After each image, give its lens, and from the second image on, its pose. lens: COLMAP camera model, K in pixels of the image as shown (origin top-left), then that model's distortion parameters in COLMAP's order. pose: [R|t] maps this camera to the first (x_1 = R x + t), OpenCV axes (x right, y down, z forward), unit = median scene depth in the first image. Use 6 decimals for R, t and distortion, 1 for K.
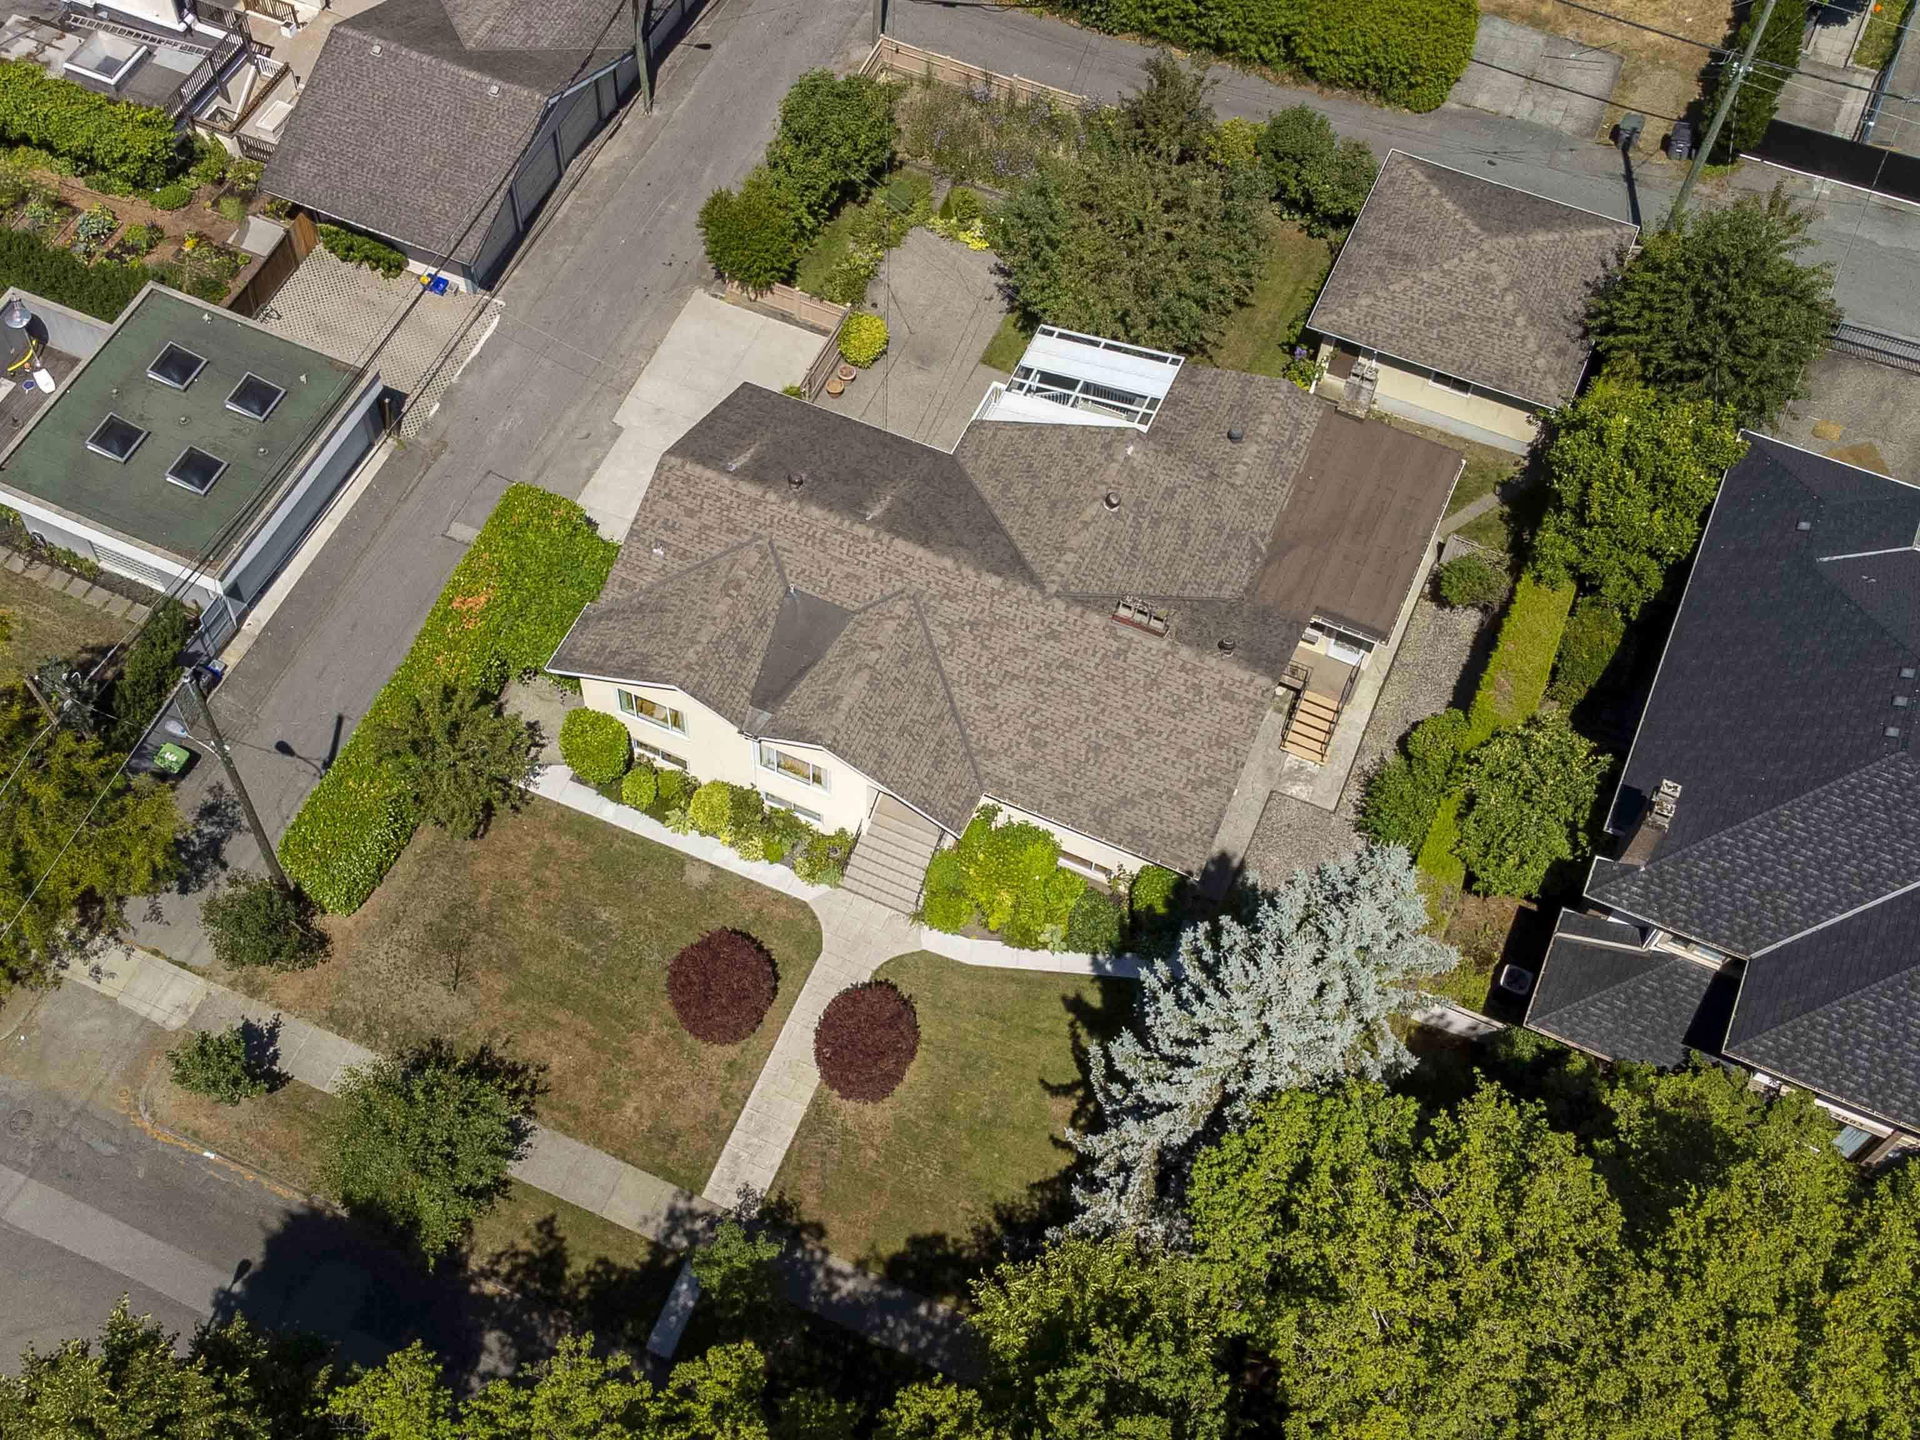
lens RADIAL K [[2123.8, 0, 818.9], [0, 2123.8, 788.4], [0, 0, 1]] dist [0.023072, -0.003856]
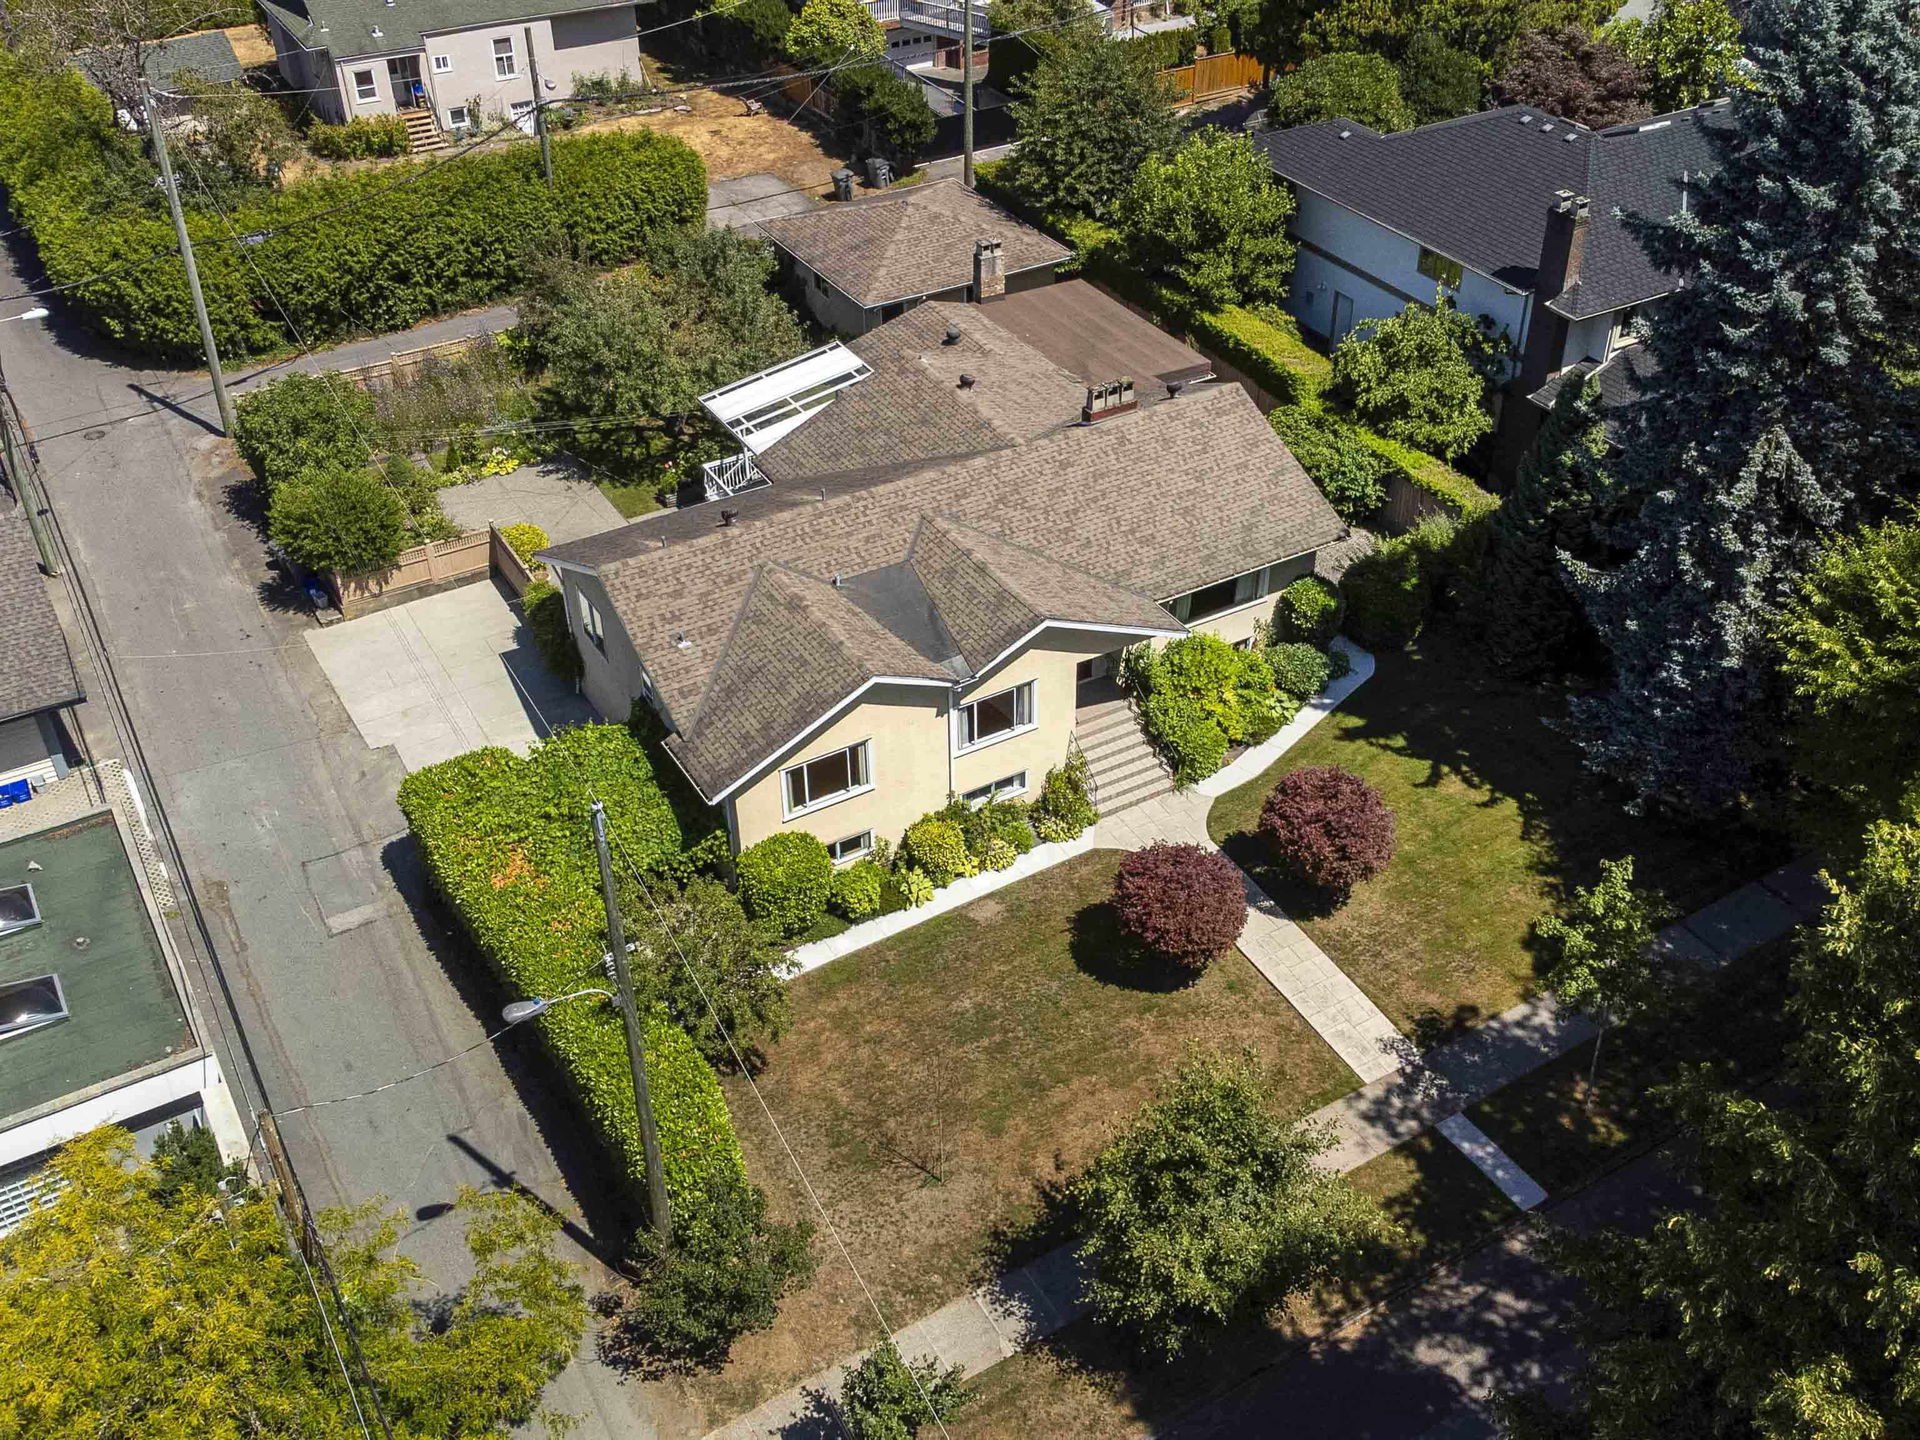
lens RADIAL K [[1917.7, 0, 991.4], [0, 1917.7, 750.7], [0, 0, 1]] dist [0.013639, 0.019558]
pose [[0.553154, -0.492450, 0.671947, -0.493941], [0.717729, 0.691204, -0.084279, 0.058605], [-0.422949, 0.528895, 0.735788, 0.413961]]
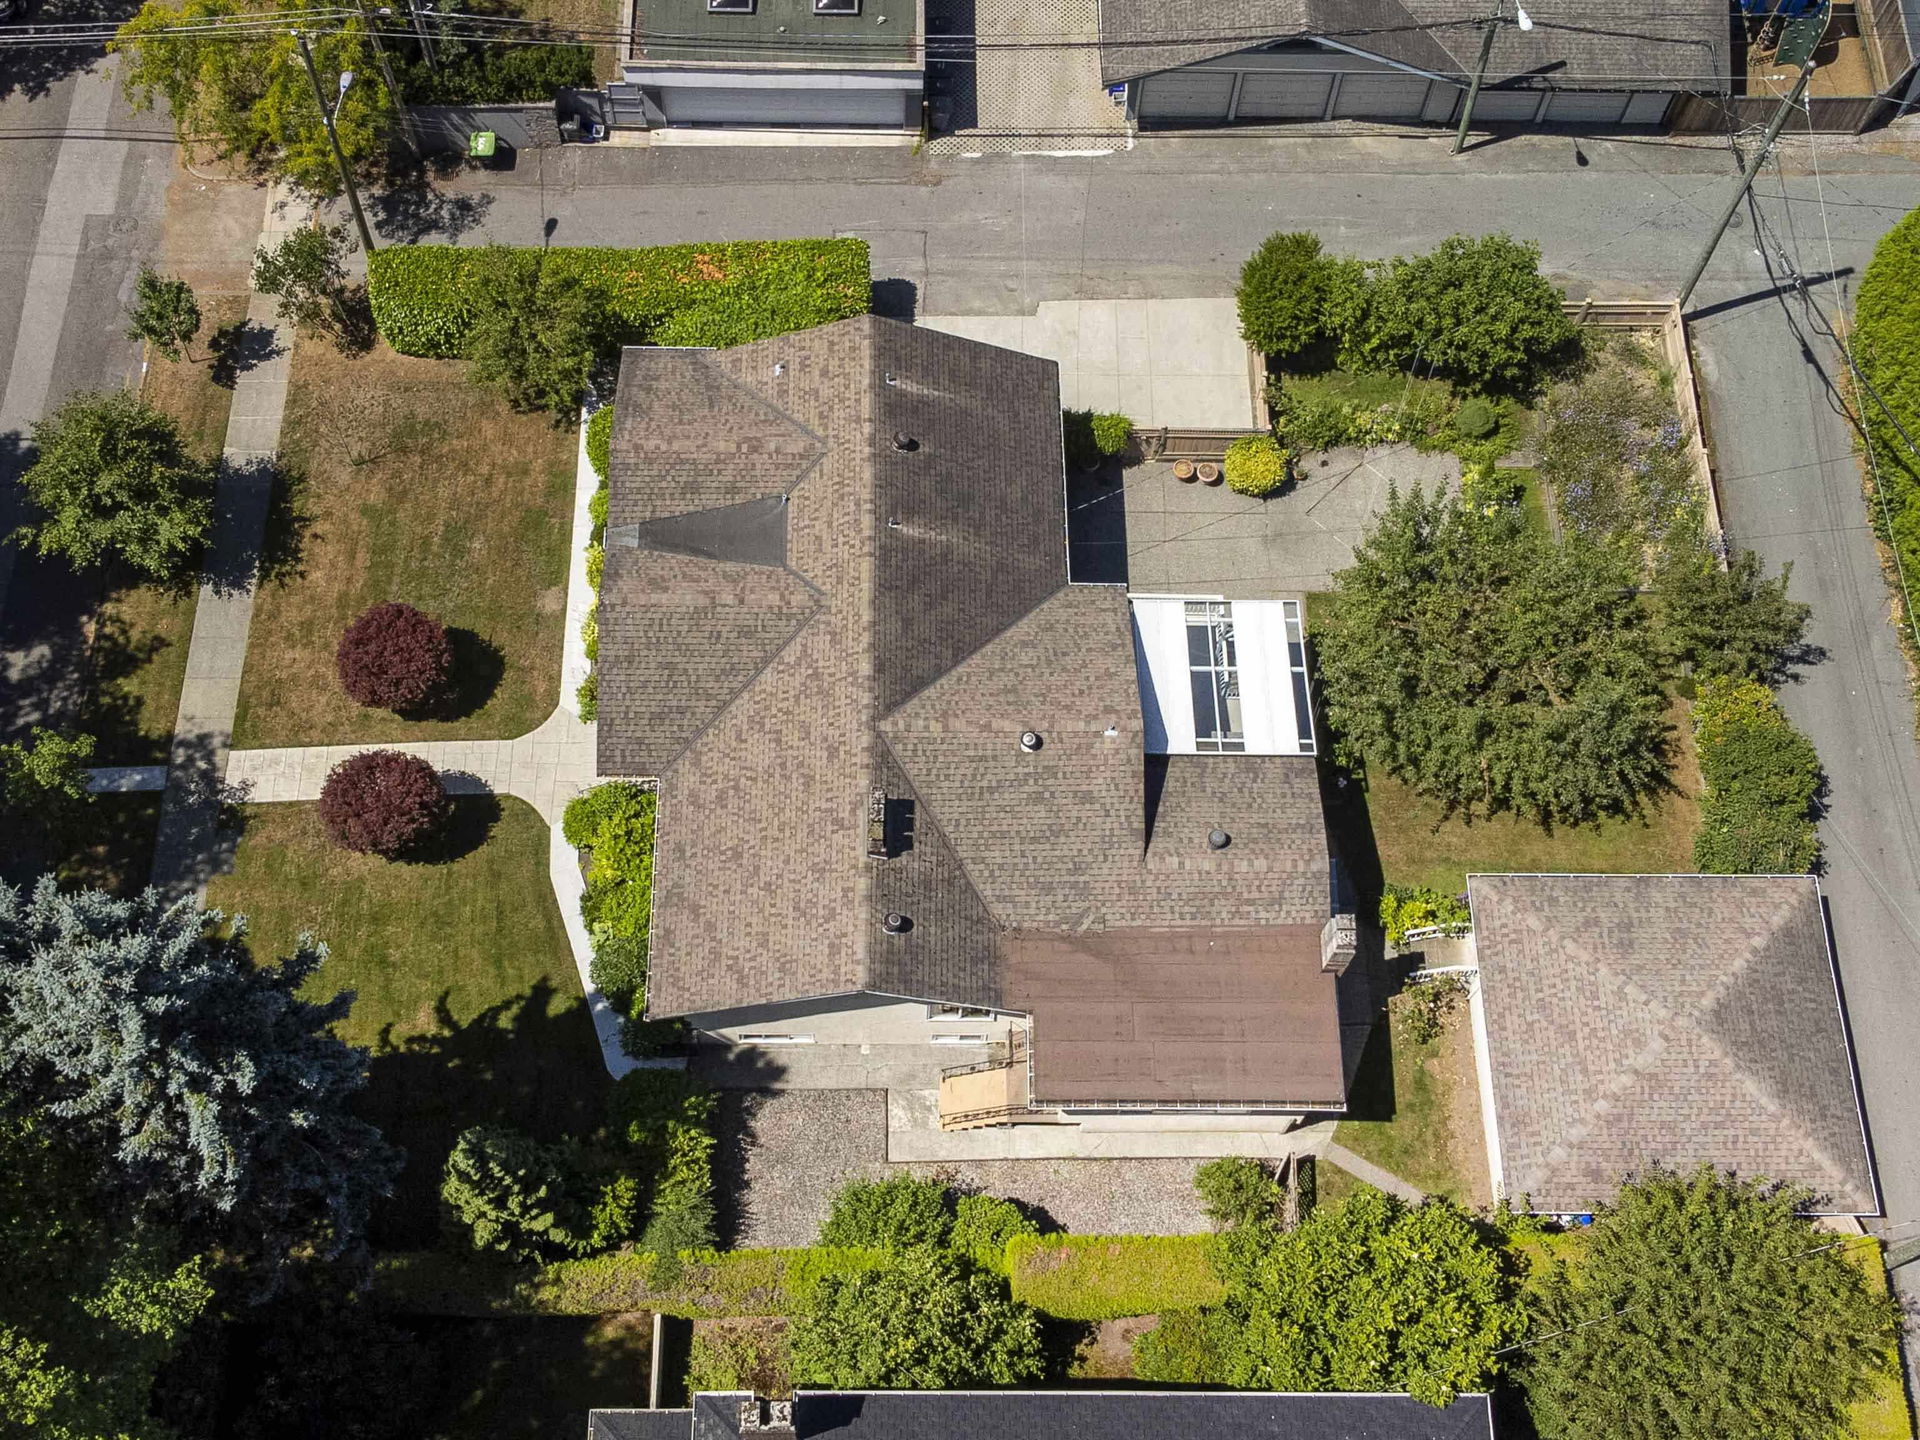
lens RADIAL K [[2204.8, 0, 917.6], [0, 2204.8, 686.3], [0, 0, 1]] dist [0.045062, -0.027273]
pose [[0.434447, 0.818661, -0.375565, 0.406935], [-0.787101, 0.547783, 0.283559, -0.340528], [0.437867, 0.172416, 0.882352, 0.185756]]
